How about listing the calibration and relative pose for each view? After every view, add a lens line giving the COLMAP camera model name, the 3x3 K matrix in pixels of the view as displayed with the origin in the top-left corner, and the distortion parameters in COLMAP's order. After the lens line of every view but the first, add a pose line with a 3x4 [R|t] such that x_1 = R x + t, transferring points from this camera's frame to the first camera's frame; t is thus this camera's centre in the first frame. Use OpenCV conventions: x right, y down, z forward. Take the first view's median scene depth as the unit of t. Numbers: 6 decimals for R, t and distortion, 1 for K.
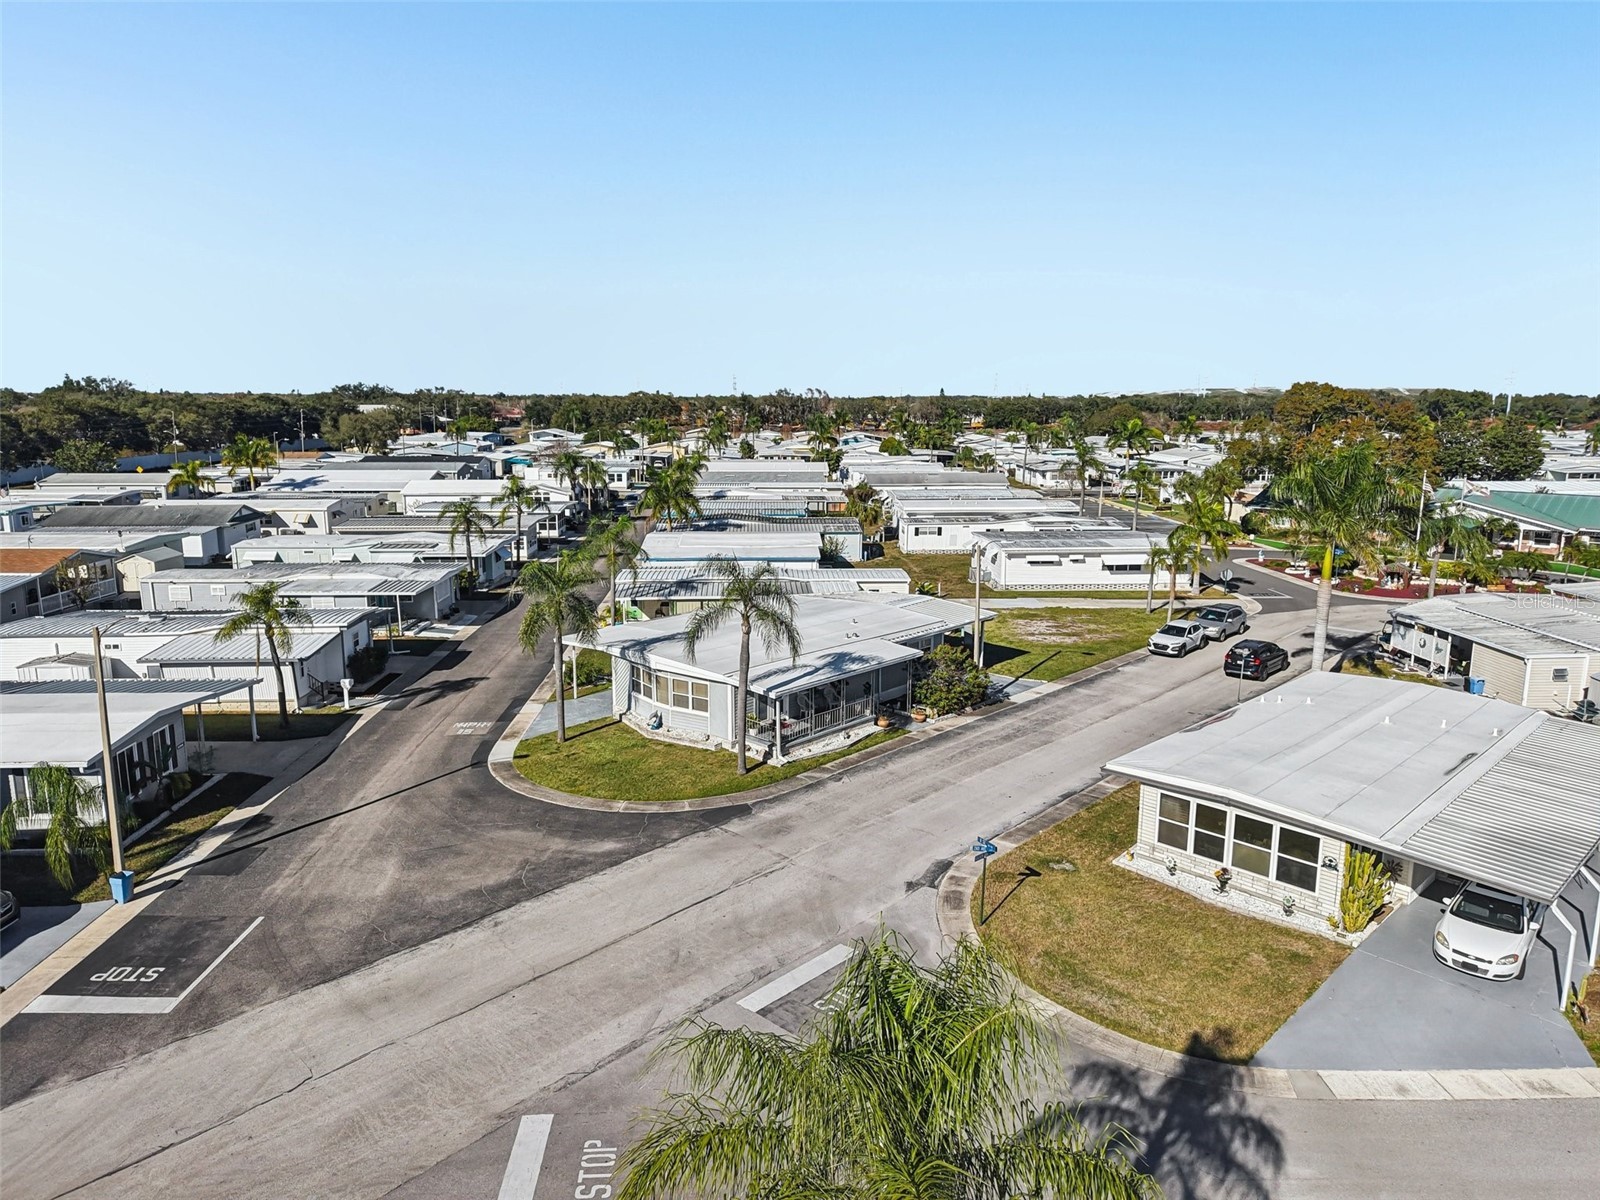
lens RADIAL K [[1077.9, 0, 800.0], [0, 1077.9, 600.0], [0, 0, 1]] dist [0.008586, -0.001435]
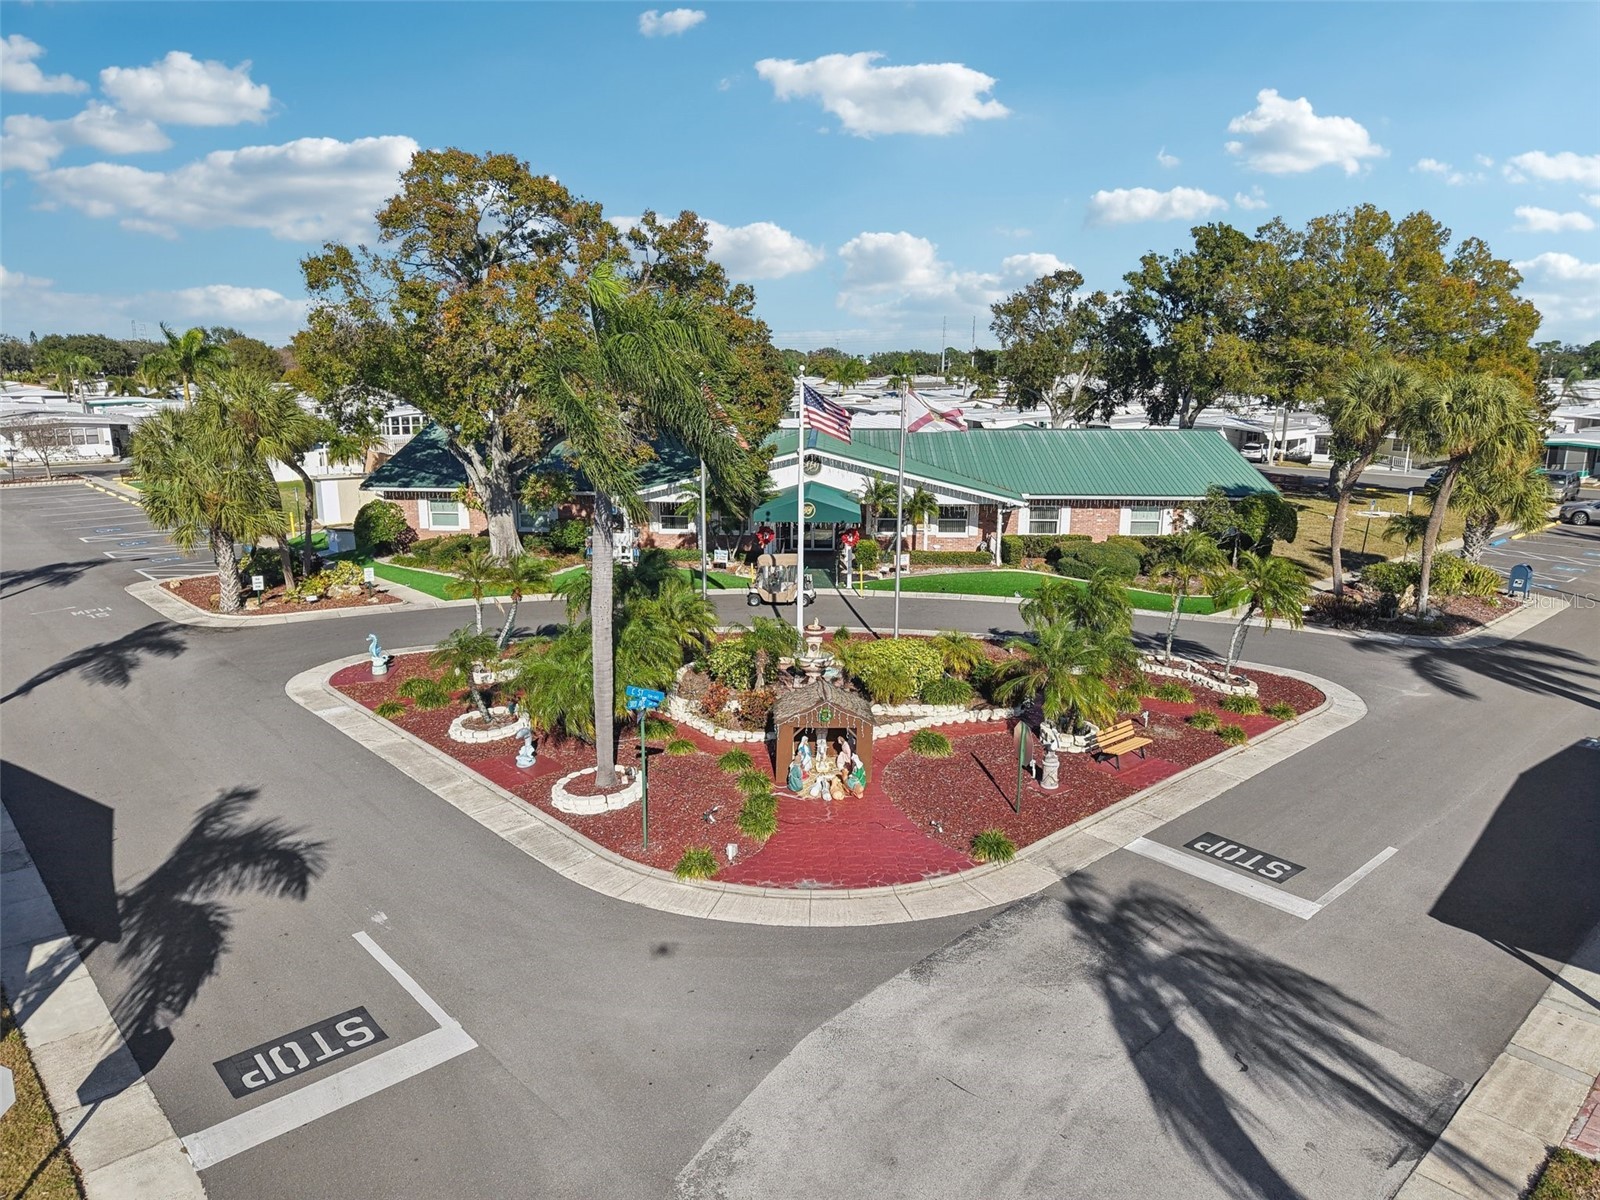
lens RADIAL K [[1077.9, 0, 800.0], [0, 1077.9, 600.0], [0, 0, 1]] dist [0.008586, -0.001435]
pose [[0.761984, -0.137944, 0.632733, 0.291127], [0.114573, 0.990353, 0.077934, -0.061189], [-0.637380, 0.013110, 0.770438, 0.609904]]
